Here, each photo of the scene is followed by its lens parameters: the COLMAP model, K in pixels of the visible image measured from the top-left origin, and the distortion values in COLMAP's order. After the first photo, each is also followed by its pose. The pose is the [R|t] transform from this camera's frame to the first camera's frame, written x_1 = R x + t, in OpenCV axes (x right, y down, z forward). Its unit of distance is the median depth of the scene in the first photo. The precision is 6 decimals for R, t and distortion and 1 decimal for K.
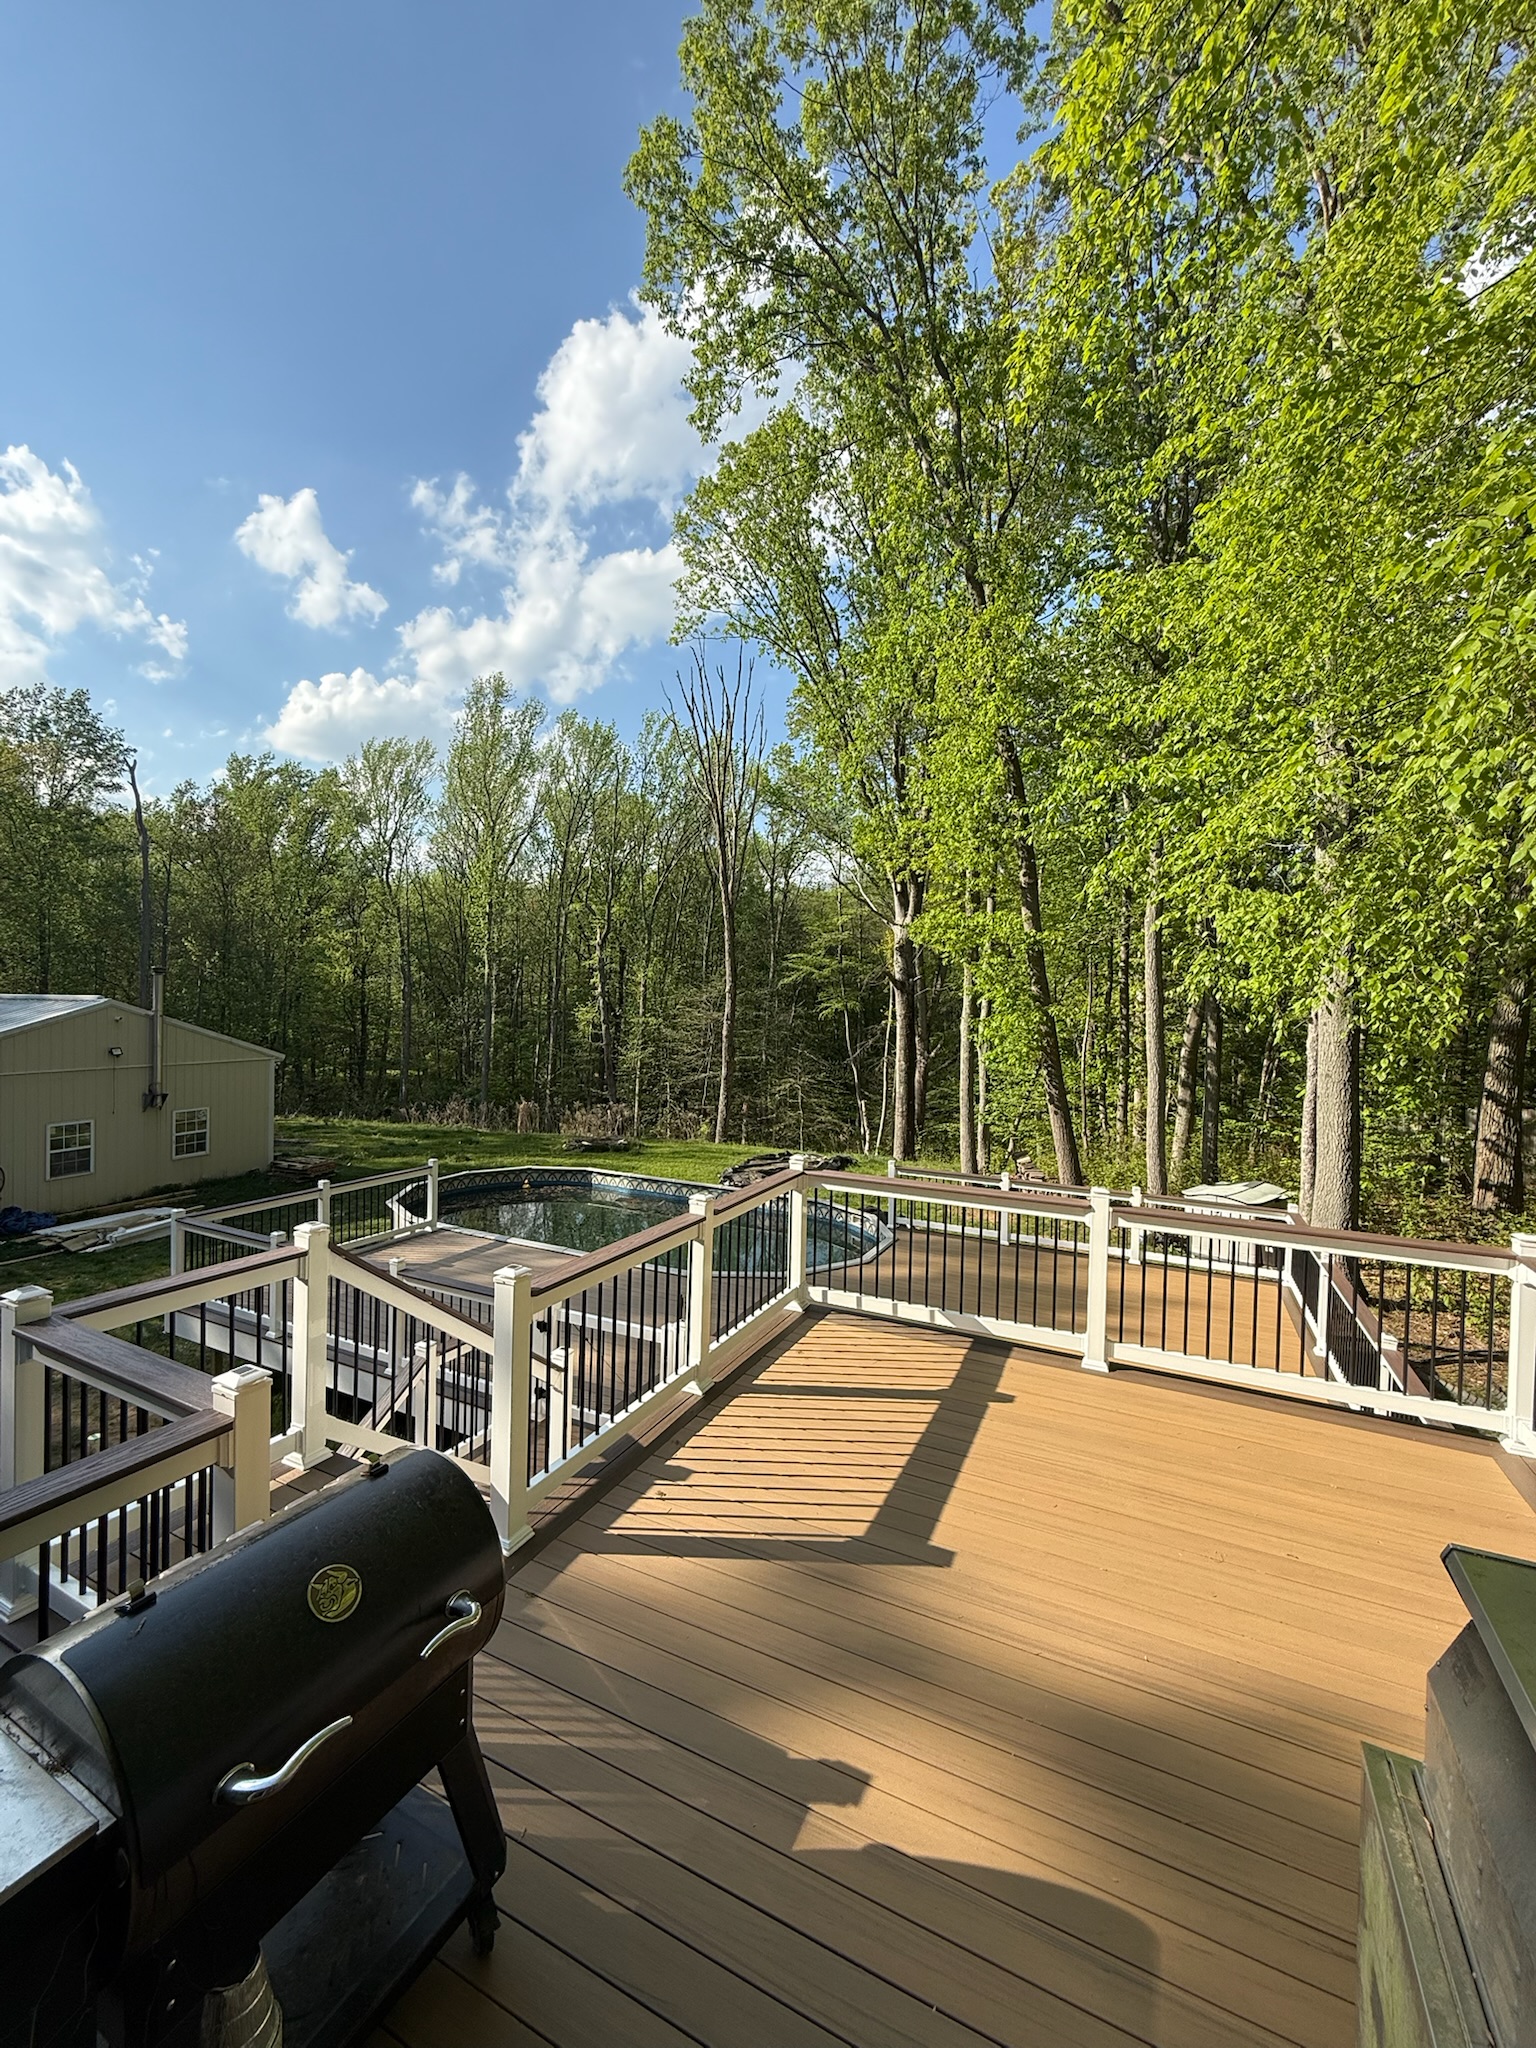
lens RADIAL K [[814.9, 0, 765.0], [0, 814.9, 1017.8], [0, 0, 1]] dist [0.000097, 0.000600]
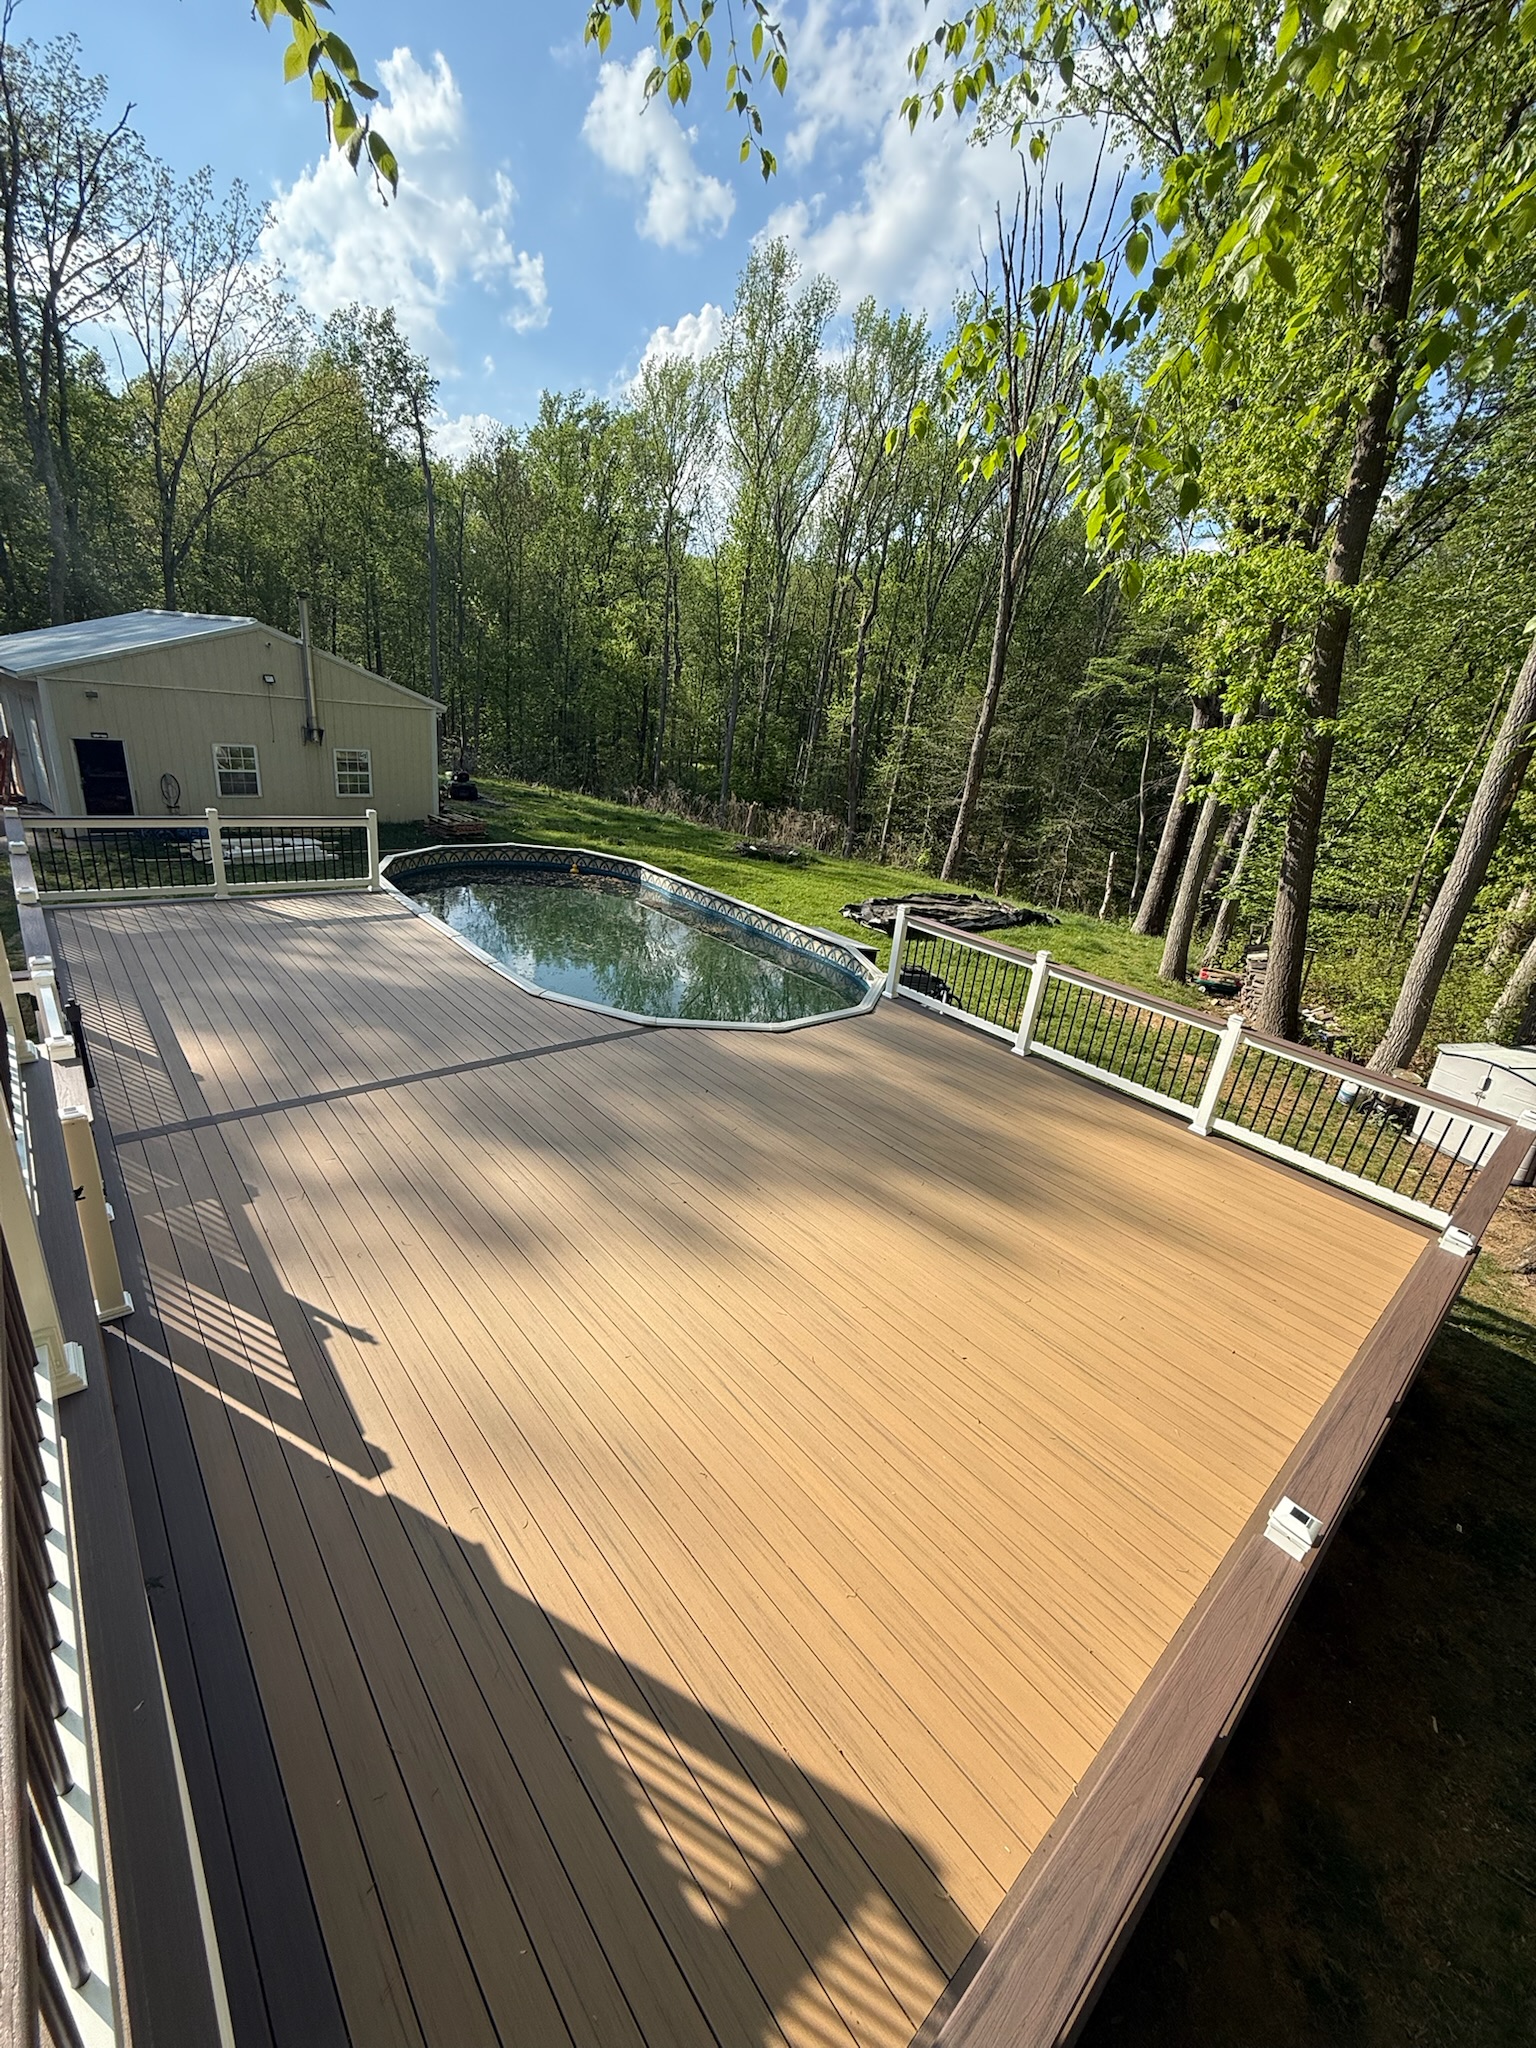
lens RADIAL K [[814.9, 0, 765.0], [0, 814.9, 1017.8], [0, 0, 1]] dist [0.000097, 0.000600]
pose [[0.915722, 0.220307, -0.336031, 0.097222], [-0.099747, 0.934751, 0.341016, 0.012743], [0.389234, -0.278758, 0.877947, 0.102044]]
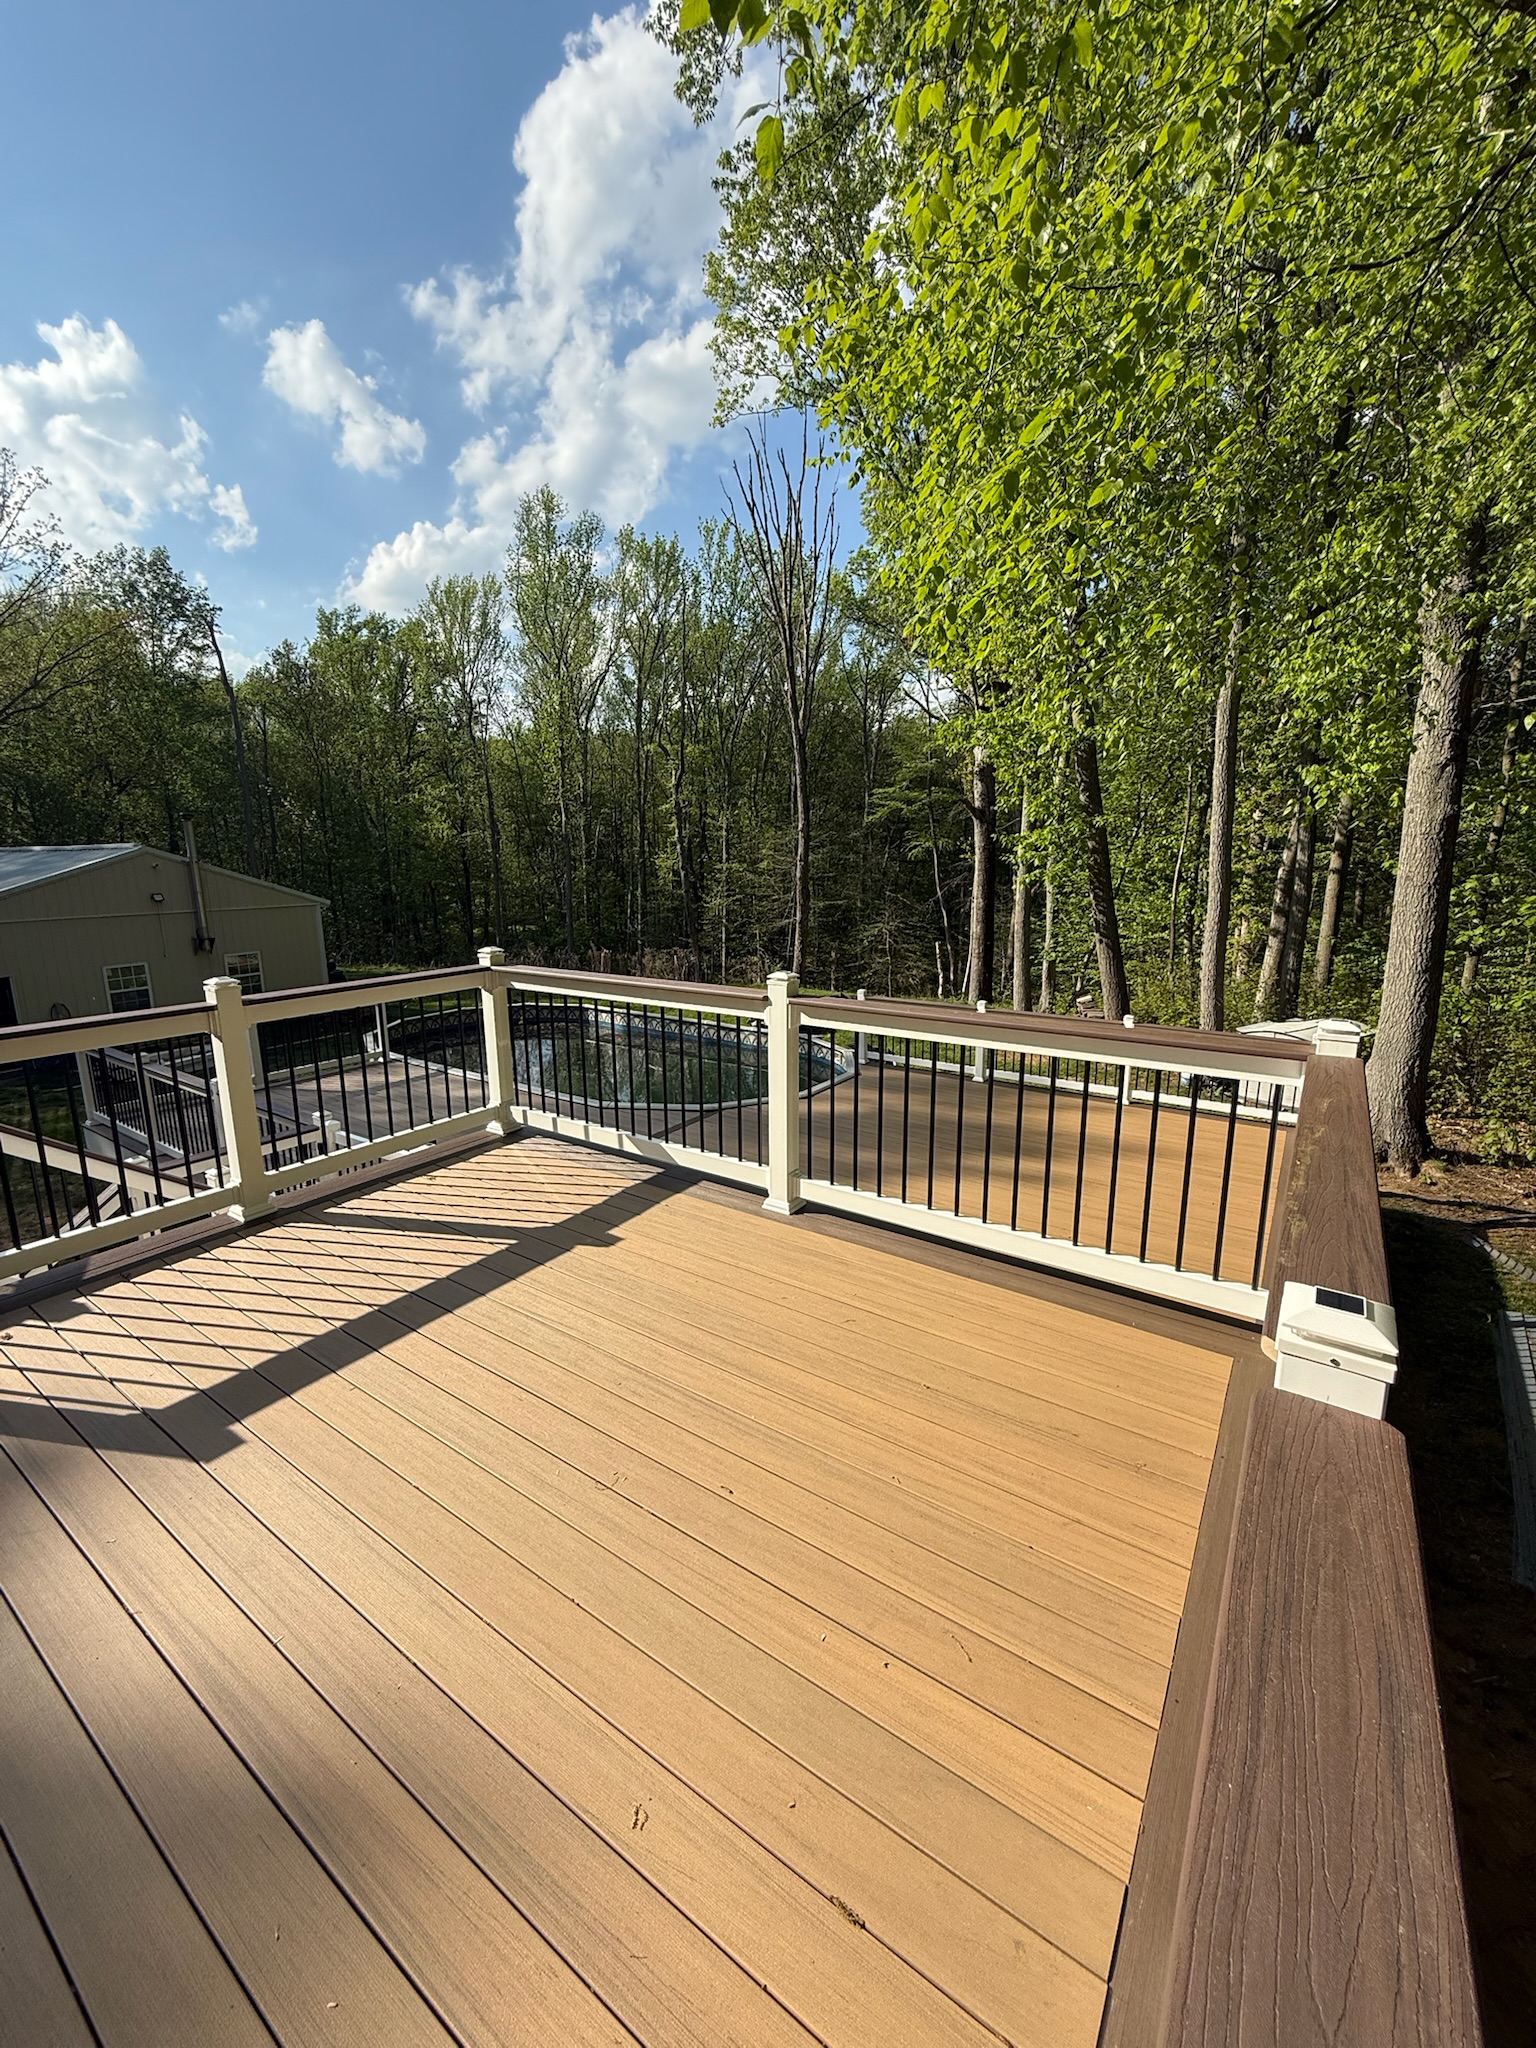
lens RADIAL K [[814.9, 0, 765.0], [0, 814.9, 1017.8], [0, 0, 1]] dist [0.000097, 0.000600]
pose [[0.987931, -0.001090, -0.154891, 0.060673], [0.028620, 0.984042, 0.175617, 0.014556], [0.152228, -0.177931, 0.972197, 0.035079]]
